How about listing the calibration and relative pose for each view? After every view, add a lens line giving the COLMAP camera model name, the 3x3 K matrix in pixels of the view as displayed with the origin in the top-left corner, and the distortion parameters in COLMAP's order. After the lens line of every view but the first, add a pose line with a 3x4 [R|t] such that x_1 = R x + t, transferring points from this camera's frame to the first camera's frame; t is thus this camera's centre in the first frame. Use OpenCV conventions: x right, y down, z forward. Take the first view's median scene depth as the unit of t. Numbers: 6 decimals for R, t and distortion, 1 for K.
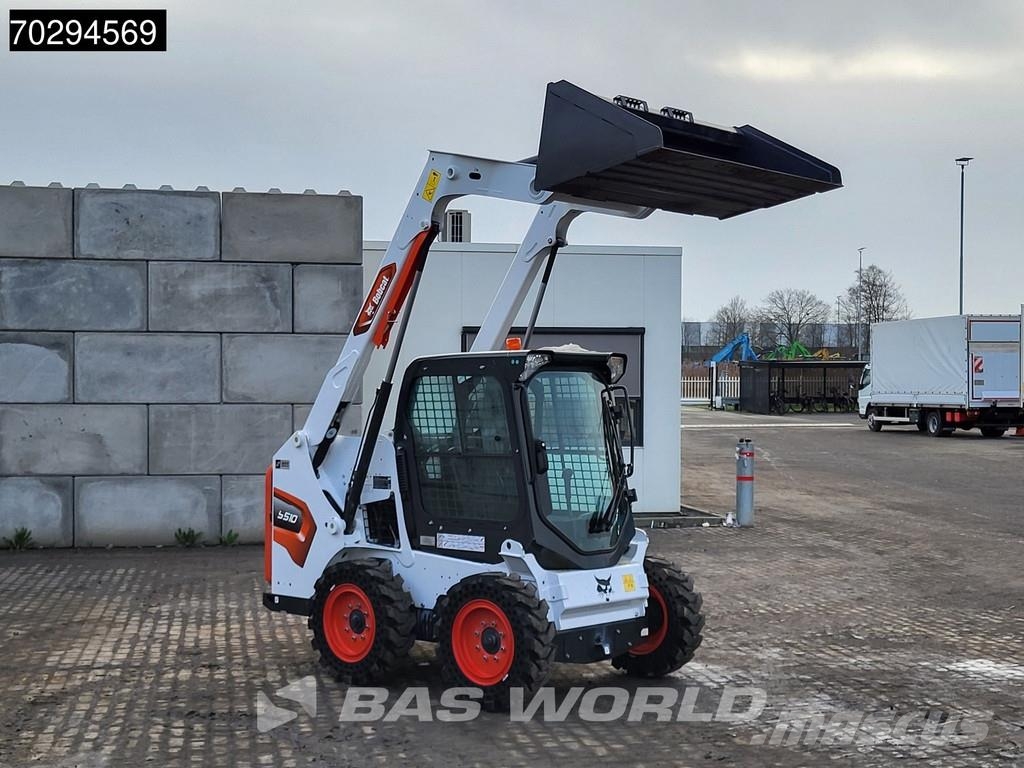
lens RADIAL K [[1493.4, 0, 497.4], [0, 1493.4, 379.3], [0, 0, 1]] dist [0.031537, 0.076703]
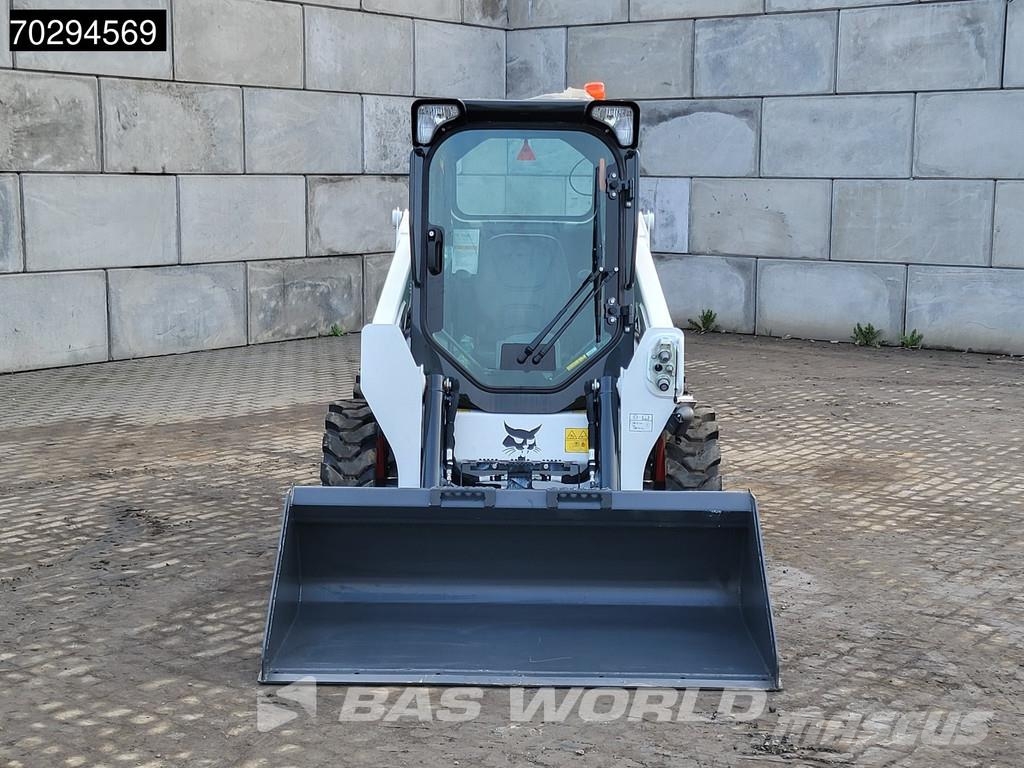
lens RADIAL K [[1493.4, 0, 497.4], [0, 1493.4, 379.3], [0, 0, 1]] dist [0.031537, 0.076703]
pose [[0.666638, 0.105982, -0.737808, 0.293055], [0.004188, 0.989292, 0.145891, 0.004110], [0.745370, -0.100346, 0.659056, 0.268562]]
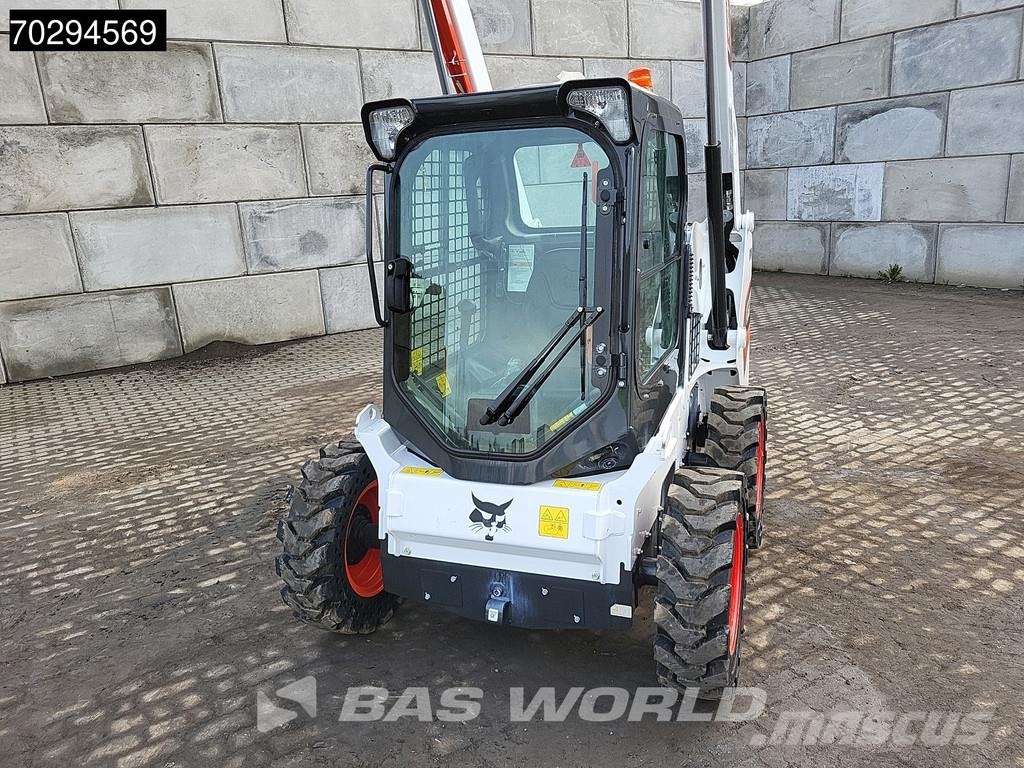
lens RADIAL K [[772.9, 0, 518.1], [0, 772.9, 383.6], [0, 0, 1]] dist [0.059385, -0.044285]
pose [[0.375588, 0.210451, -0.902576, 0.171120], [0.071680, 0.964364, 0.254686, 0.006424], [0.924011, -0.160354, 0.347118, 0.461654]]
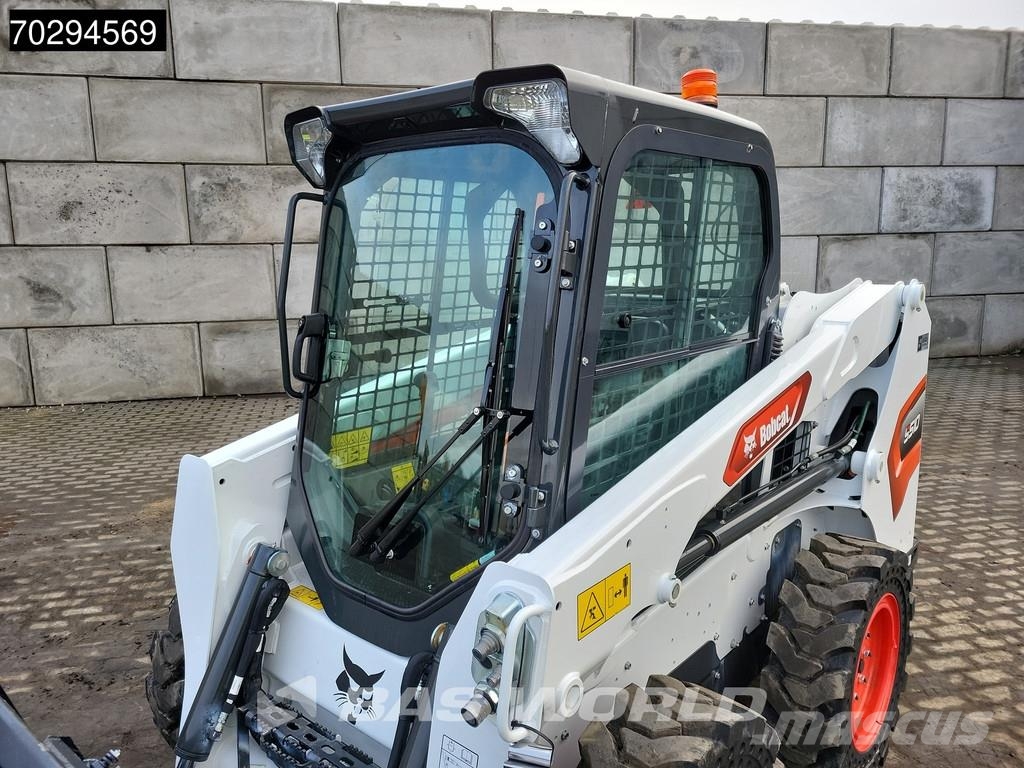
lens RADIAL K [[772.8, 0, 503.1], [0, 772.8, 372.6], [0, 0, 1]] dist [0.056207, -0.042094]
pose [[0.025852, 0.165305, -0.985904, 0.135902], [0.029006, 0.985694, 0.166030, 0.010189], [0.999245, -0.032890, 0.020688, 0.524744]]
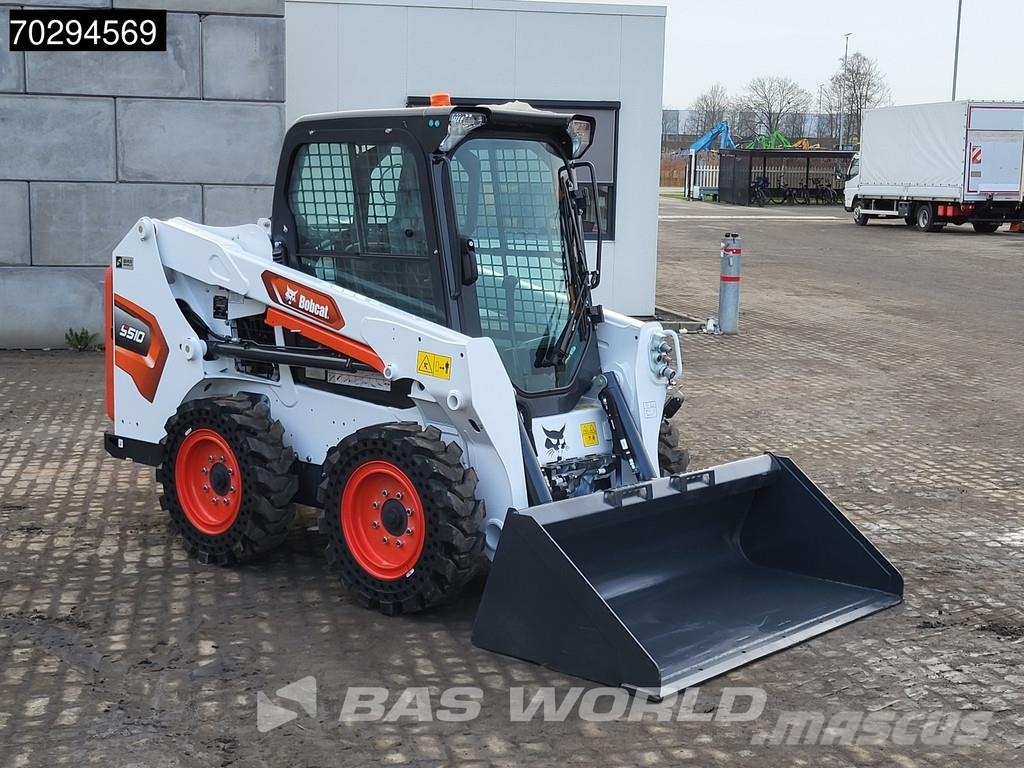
lens RADIAL K [[1493.4, 0, 497.4], [0, 1493.4, 379.3], [0, 0, 1]] dist [0.031537, 0.076703]
pose [[0.999734, 0.013246, 0.018897, 0.015745], [-0.015780, 0.989890, 0.140960, 0.003803], [-0.016838, -0.141220, 0.989835, 0.144626]]
